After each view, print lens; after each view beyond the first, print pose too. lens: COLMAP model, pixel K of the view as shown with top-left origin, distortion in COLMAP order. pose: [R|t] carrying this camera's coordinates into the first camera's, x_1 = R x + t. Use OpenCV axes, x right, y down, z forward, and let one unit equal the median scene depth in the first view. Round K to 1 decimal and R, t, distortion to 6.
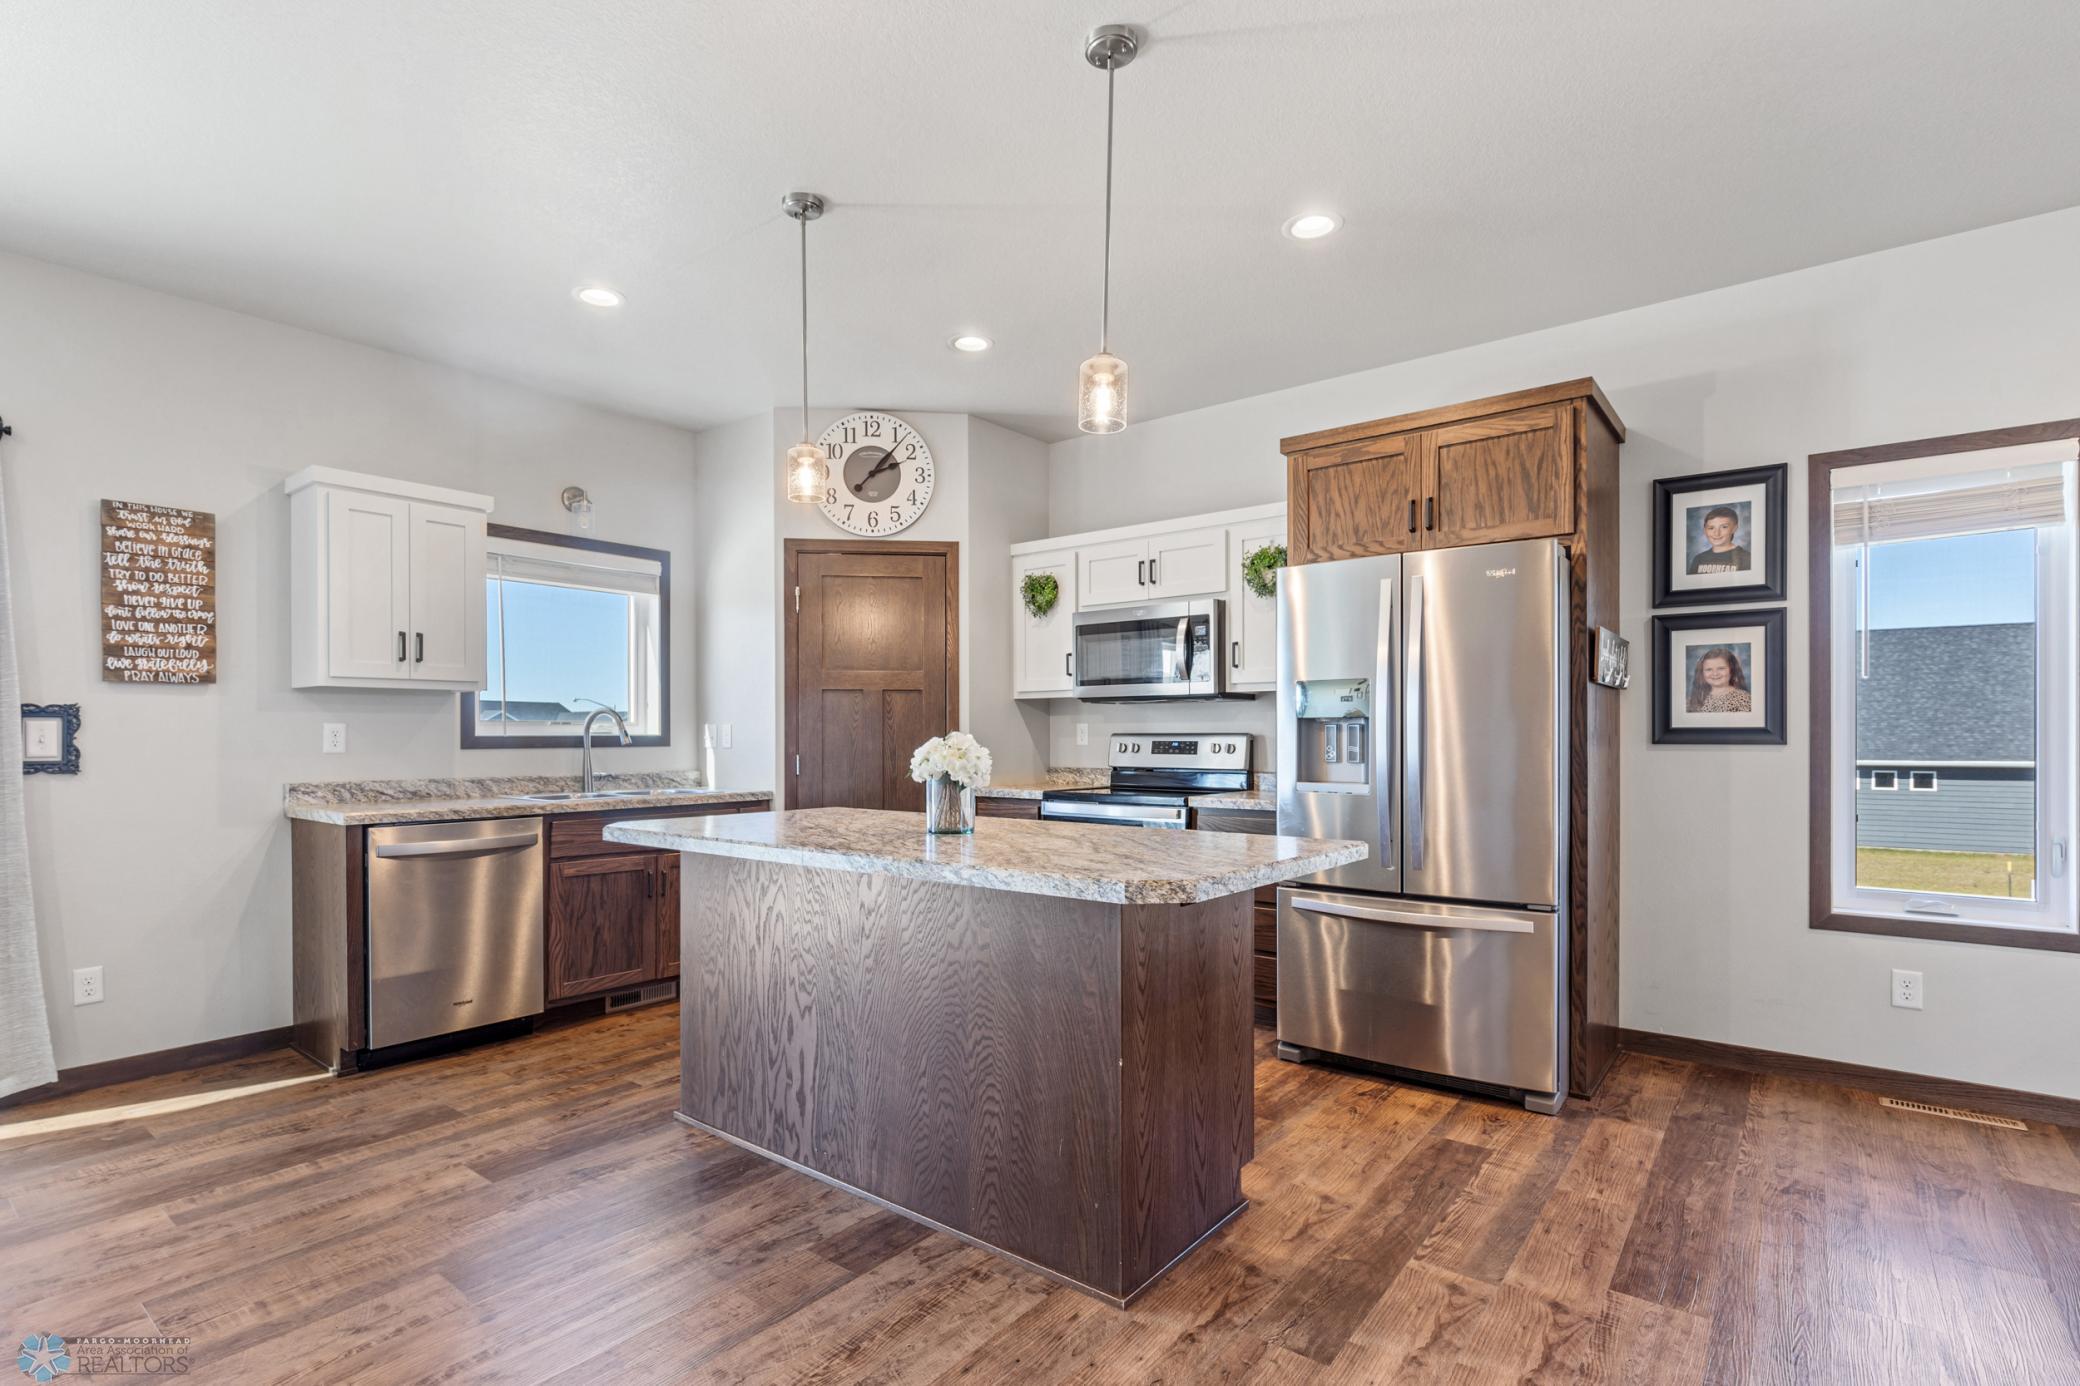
lens RADIAL K [[994.4, 0, 1038.1], [0, 994.4, 732.8], [0, 0, 1]] dist [0.001089, -0.000708]
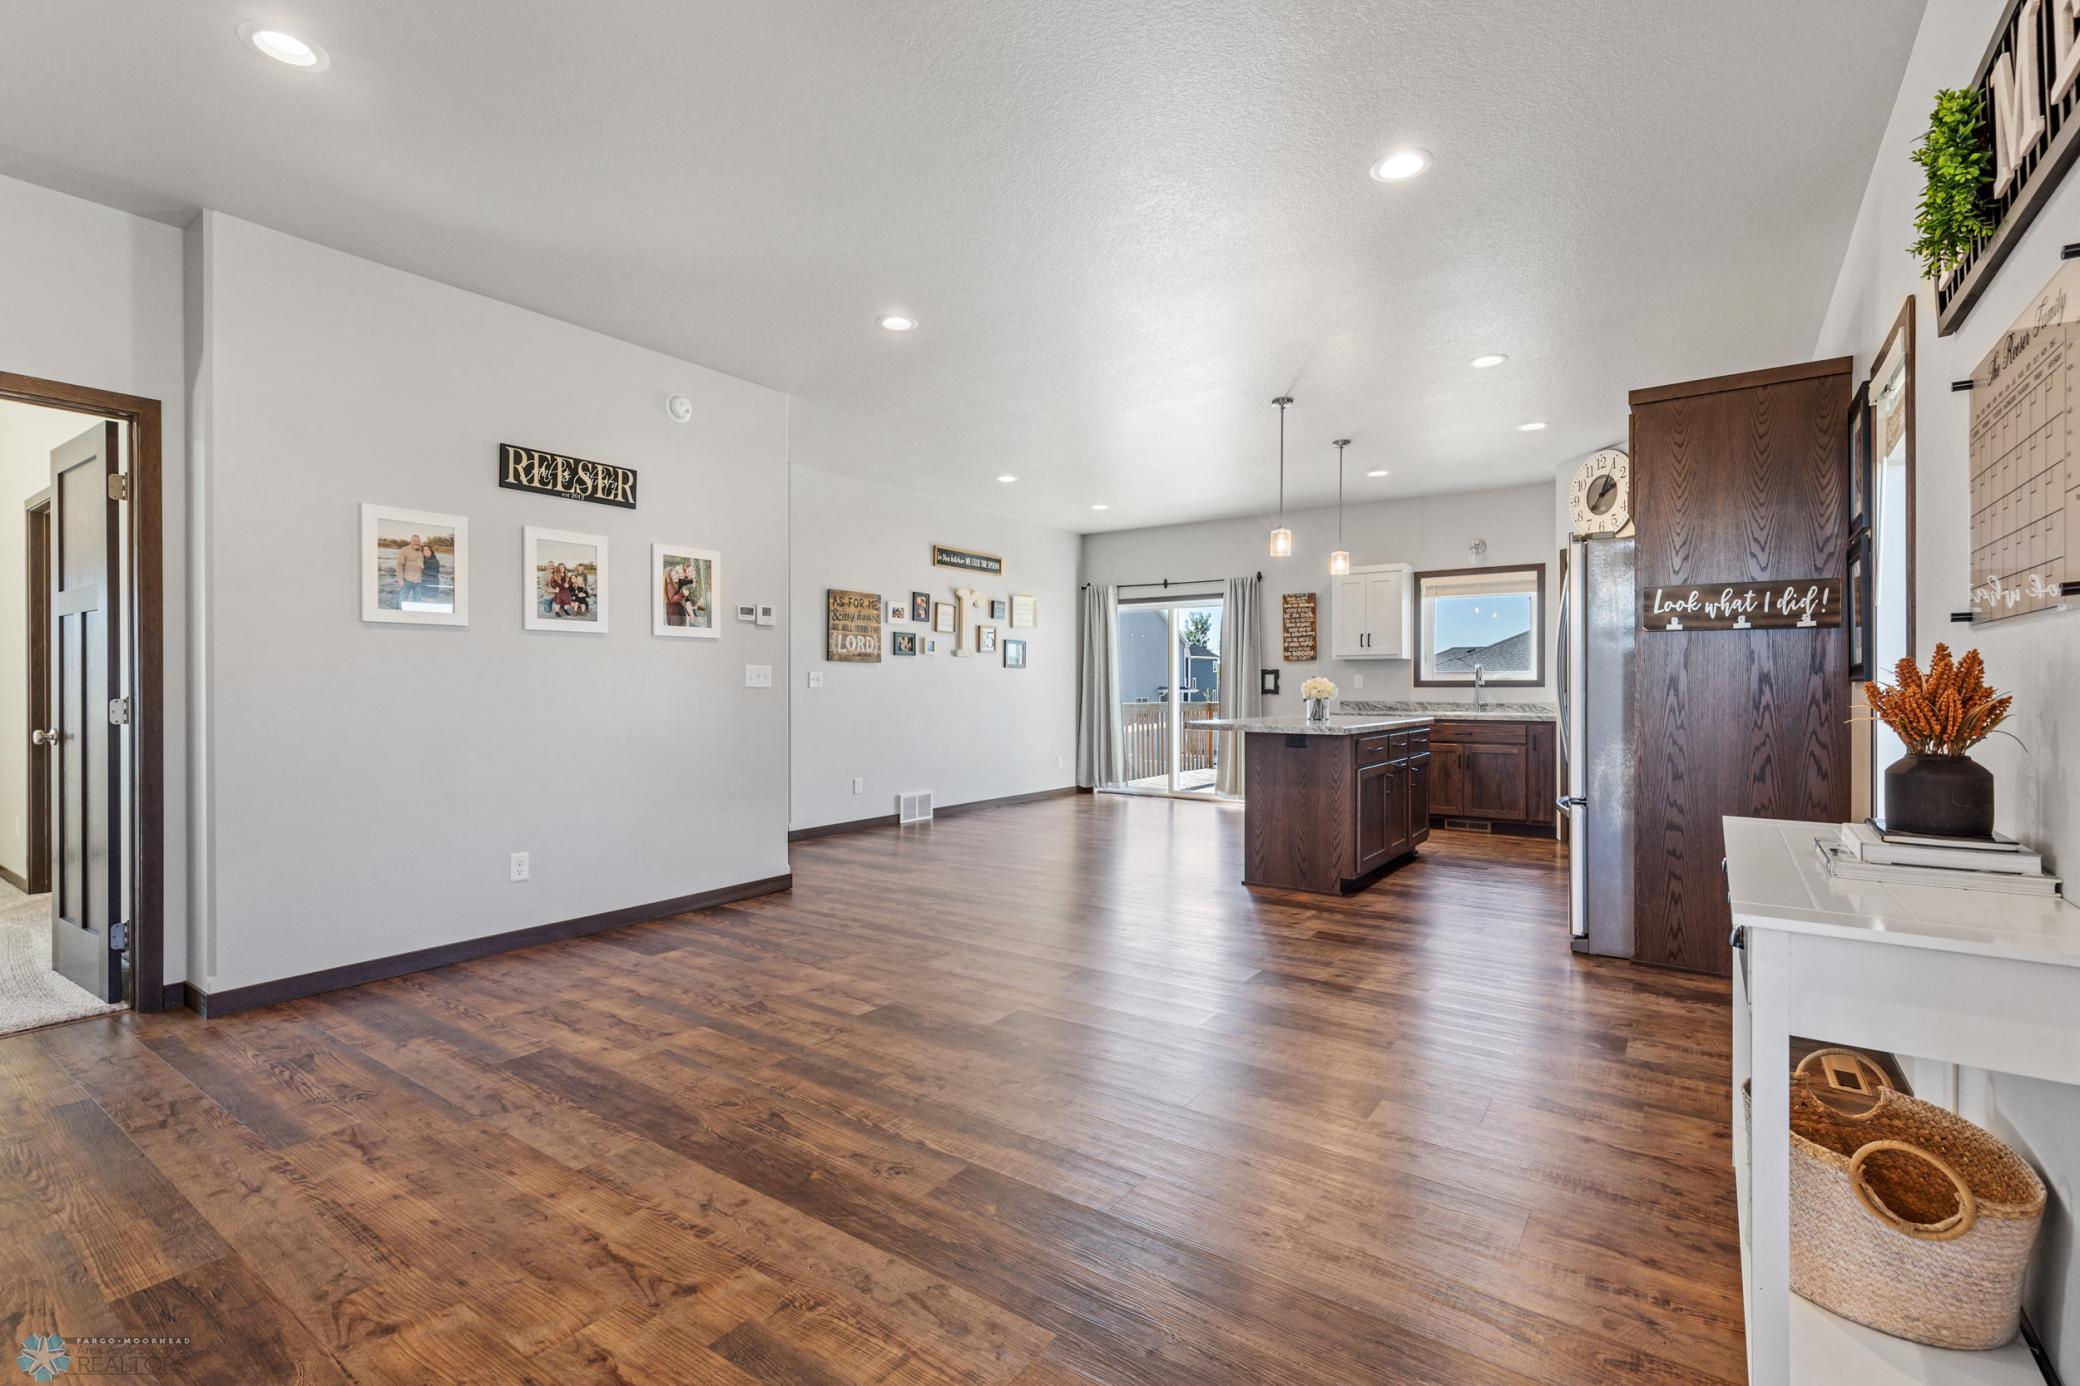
lens RADIAL K [[939.0, 0, 1038.6], [0, 939.0, 700.3], [0, 0, 1]] dist [0.006878, 0.000165]
pose [[0.055973, 0.016257, -0.998300, 1.569179], [0.001477, 0.999865, 0.016366, 0.013645], [0.998431, -0.002391, 0.055942, 0.167903]]
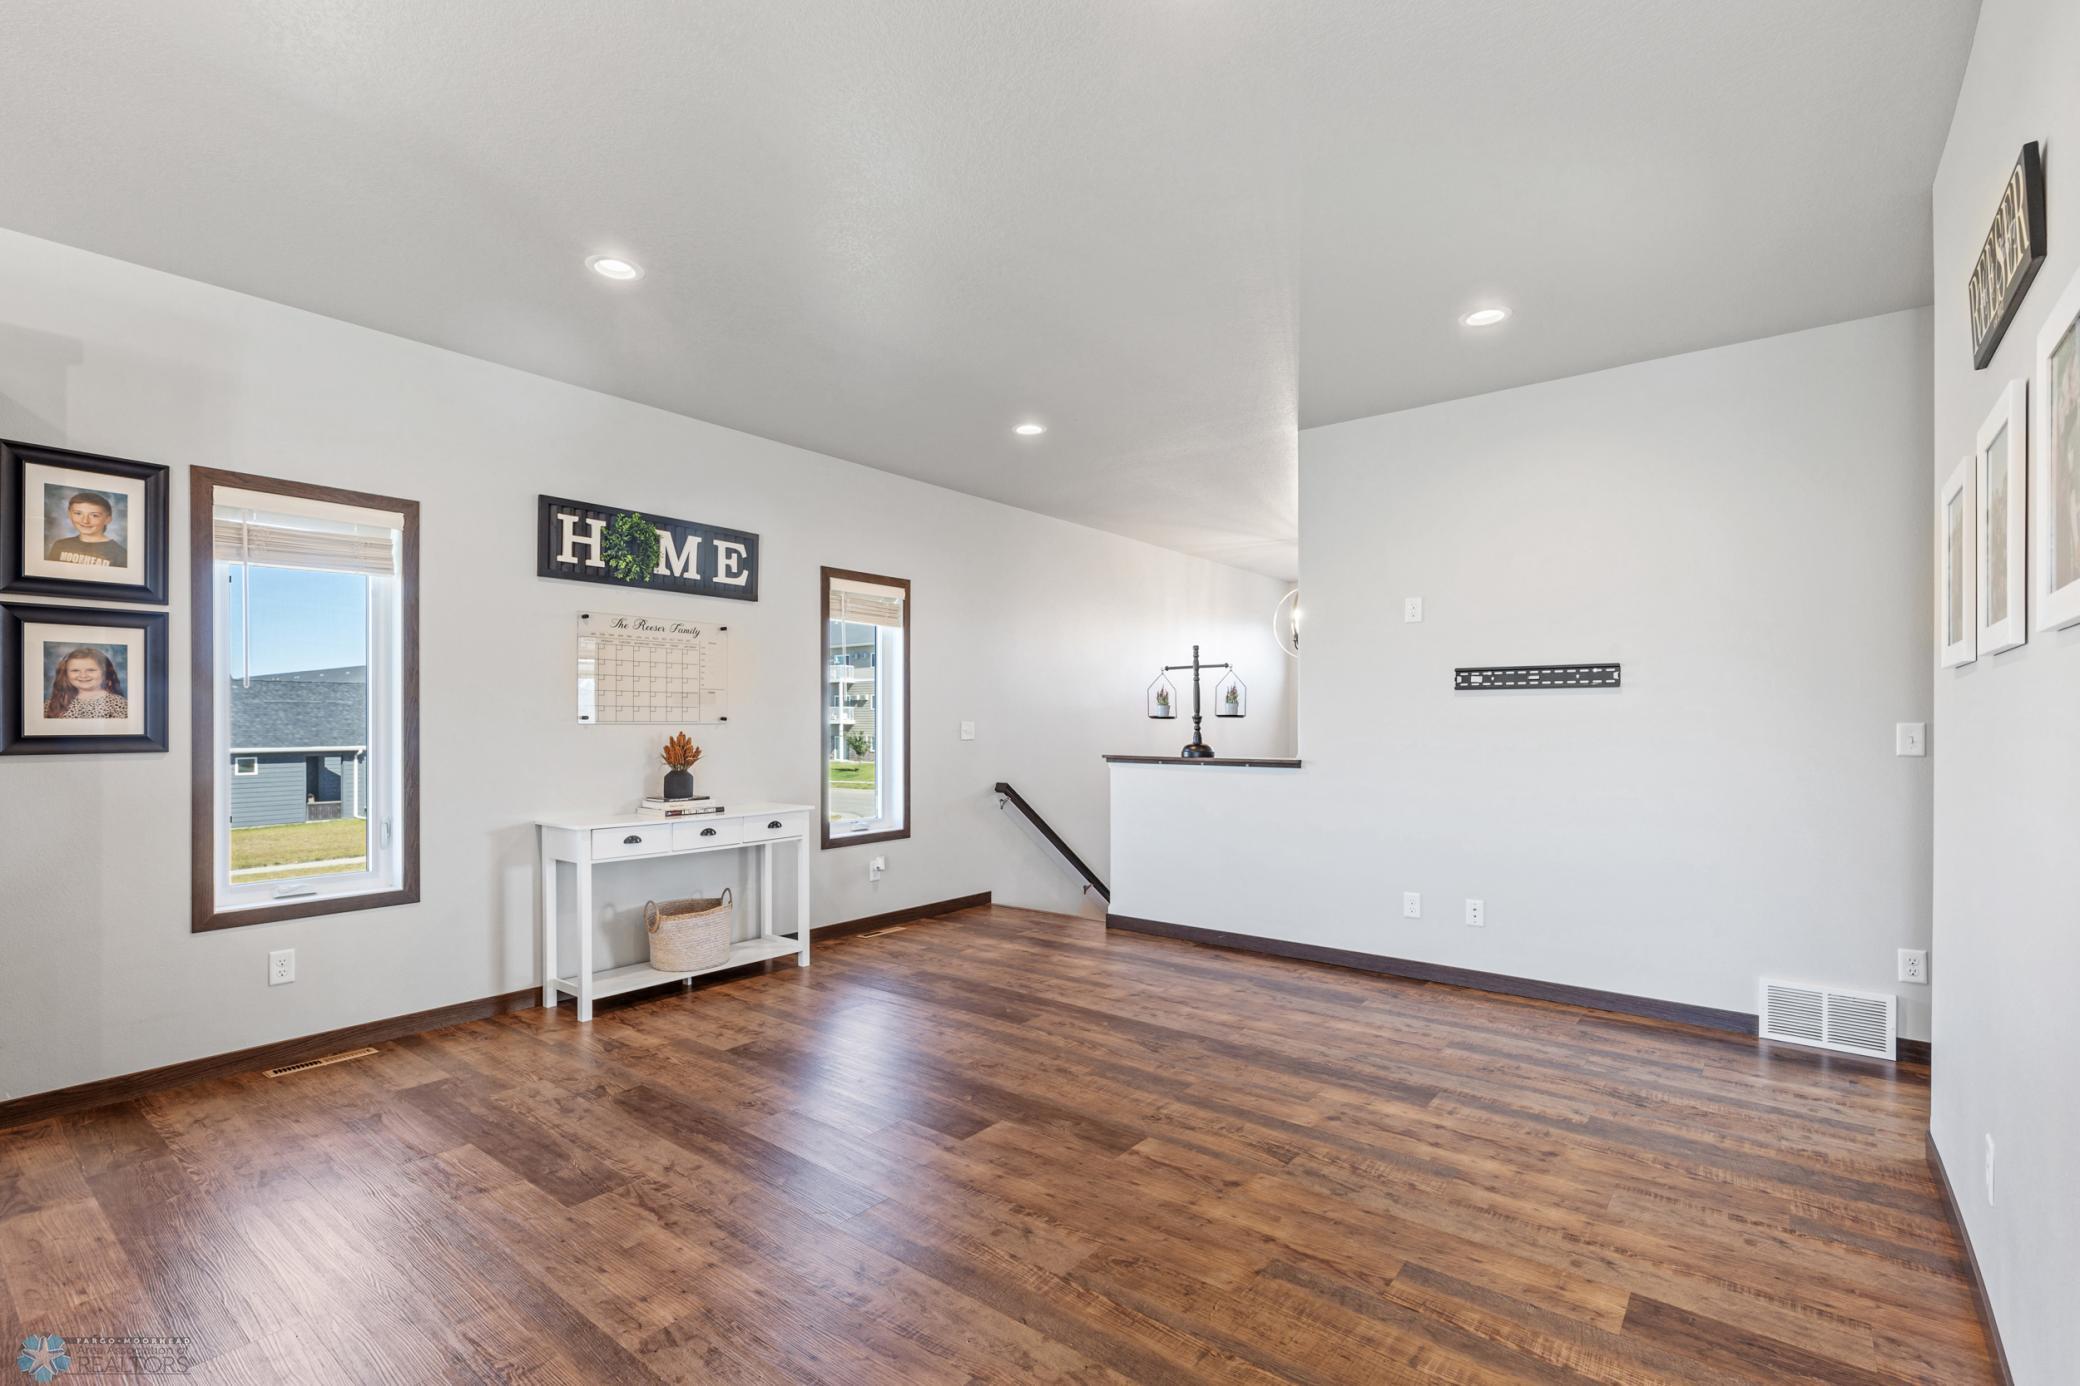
lens RADIAL K [[945.2, 0, 1017.4], [0, 945.2, 723.9], [0, 0, 1]] dist [0.007311, -0.000003]
pose [[0.014958, -0.001255, 0.999887, -0.172457], [-0.000924, 0.999999, 0.001269, -0.017631], [-0.999888, -0.000942, 0.014957, 0.142285]]
